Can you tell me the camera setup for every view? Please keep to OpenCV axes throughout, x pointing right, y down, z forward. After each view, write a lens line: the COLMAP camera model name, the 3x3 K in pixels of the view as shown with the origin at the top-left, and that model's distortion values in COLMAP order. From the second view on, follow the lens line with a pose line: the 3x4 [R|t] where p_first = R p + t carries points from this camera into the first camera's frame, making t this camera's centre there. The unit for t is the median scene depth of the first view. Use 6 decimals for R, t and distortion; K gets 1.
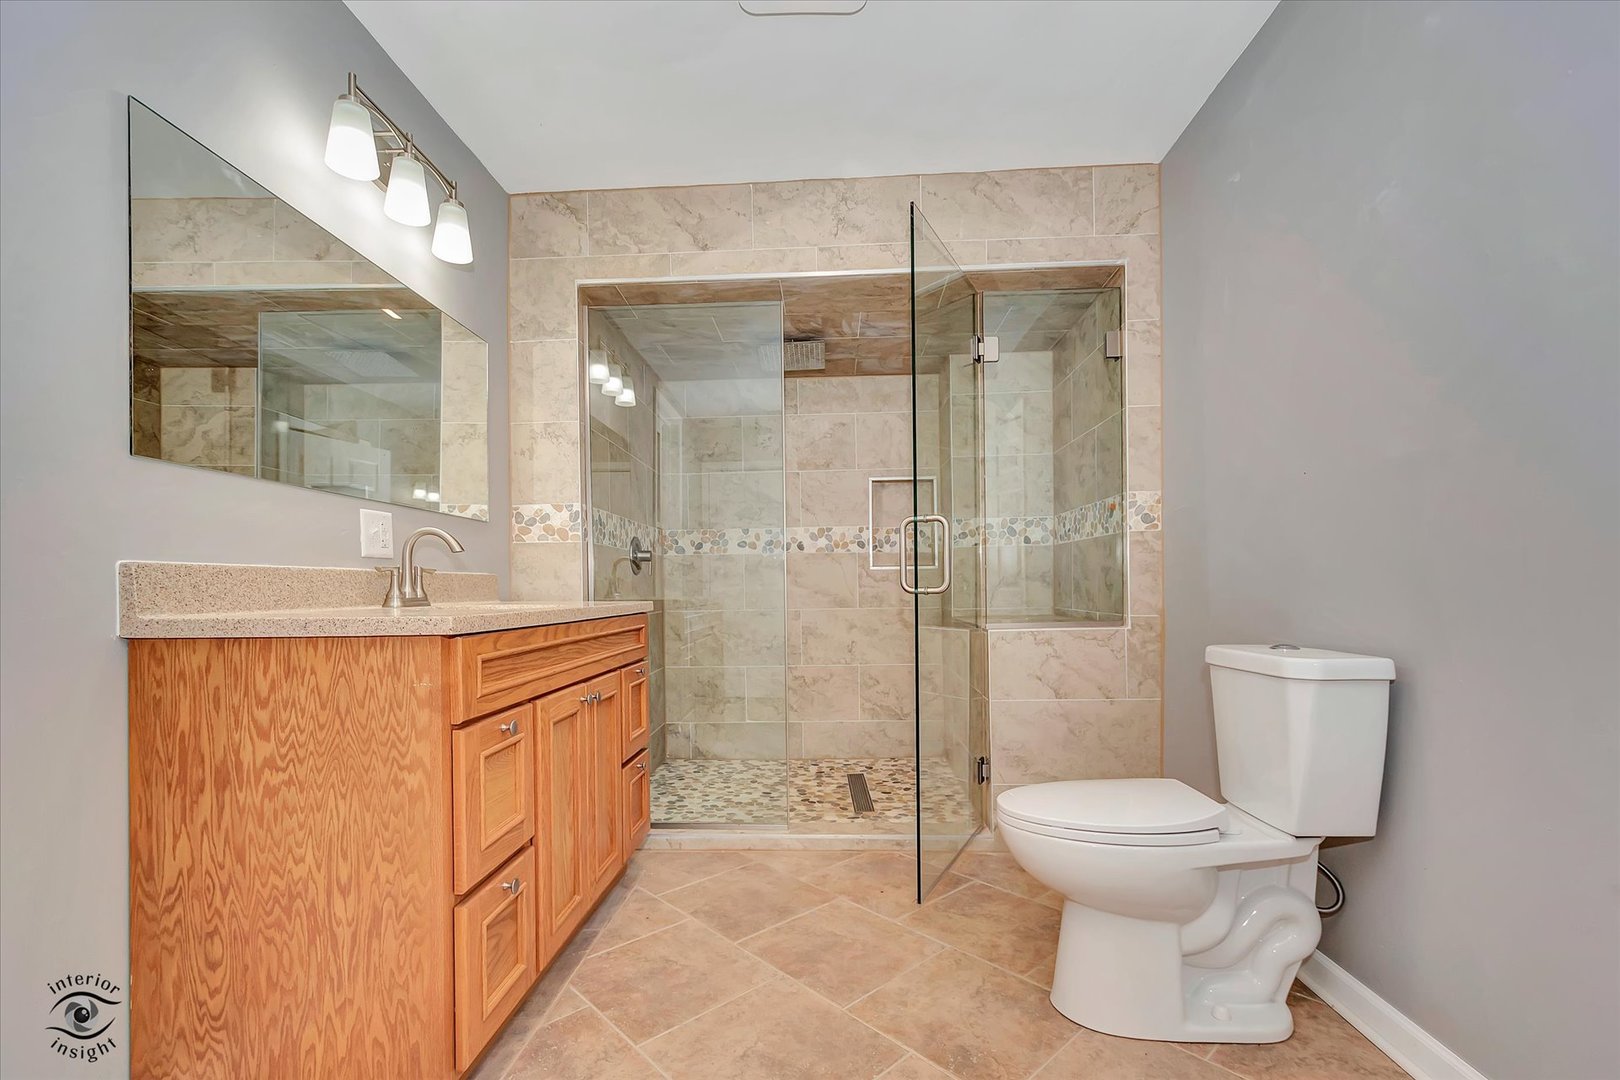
lens RADIAL K [[718.2, 0, 804.2], [0, 718.2, 587.0], [0, 0, 1]] dist [0.010596, -0.000747]
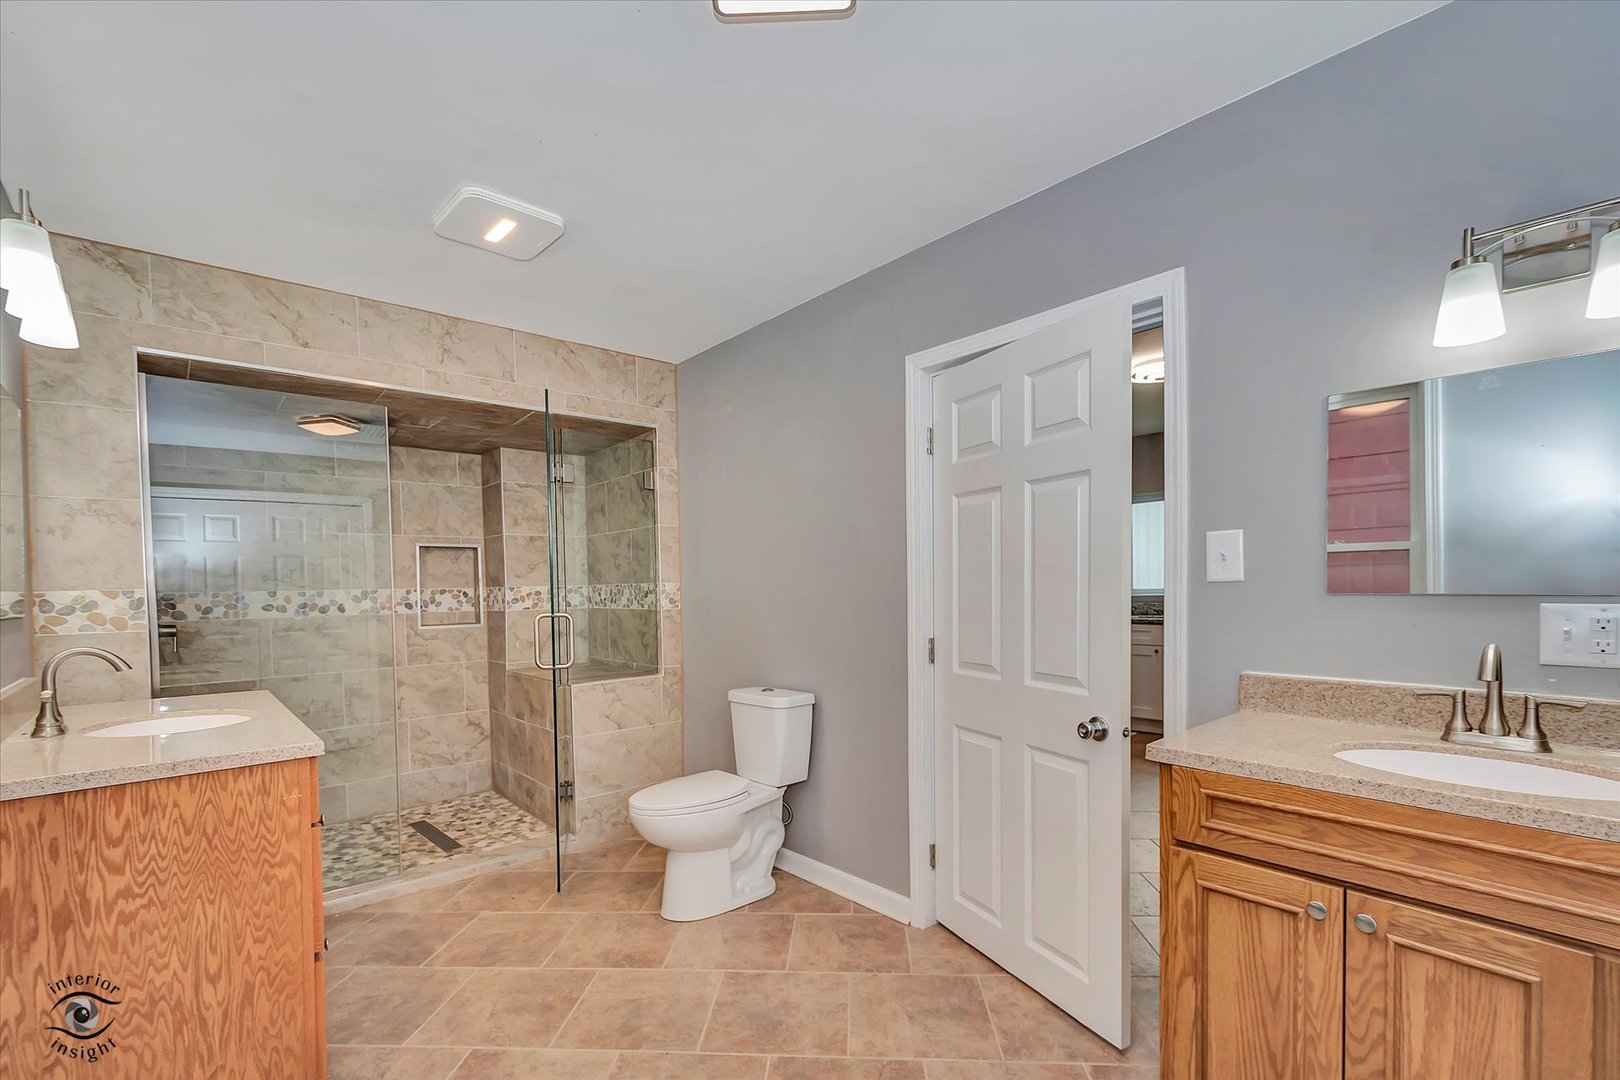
lens RADIAL K [[758.0, 0, 809.4], [0, 758.0, 580.6], [0, 0, 1]] dist [0.022545, -0.000603]
pose [[0.715961, 0.001075, 0.698140, -0.607300], [0.008498, 0.999911, -0.010255, -0.171140], [-0.698089, 0.013275, 0.715888, -0.477475]]
